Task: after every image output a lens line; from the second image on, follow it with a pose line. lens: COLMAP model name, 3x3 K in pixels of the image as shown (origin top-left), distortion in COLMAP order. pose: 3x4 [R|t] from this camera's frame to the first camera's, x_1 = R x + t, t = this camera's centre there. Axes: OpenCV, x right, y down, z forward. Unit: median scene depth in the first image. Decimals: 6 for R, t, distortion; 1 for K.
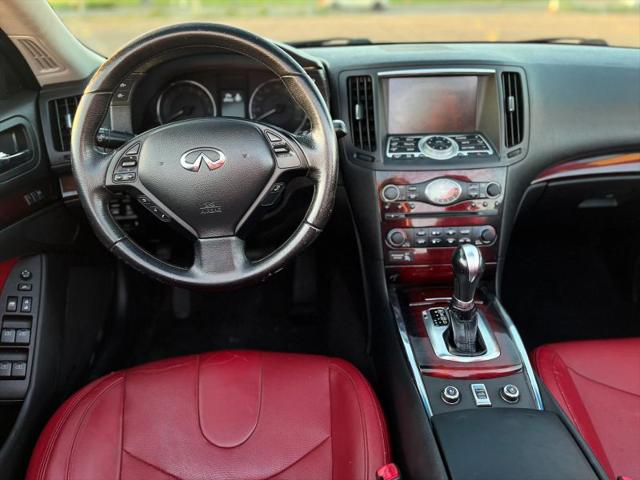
lens RADIAL K [[494.3, 0, 318.1], [0, 494.3, 237.8], [0, 0, 1]] dist [0.065730, -0.096268]
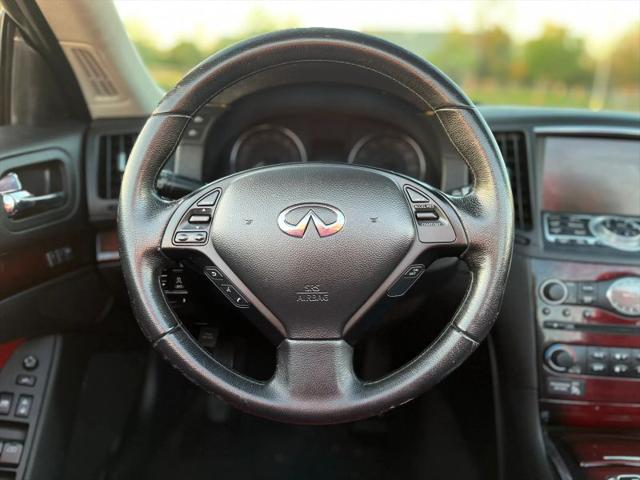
lens RADIAL K [[494.3, 0, 318.1], [0, 494.3, 237.8], [0, 0, 1]] dist [0.065730, -0.096268]
pose [[0.994978, 0.079519, -0.060786, -0.159324], [-0.088301, 0.983320, -0.159010, -0.026899], [0.047128, 0.163579, 0.985404, 0.312327]]
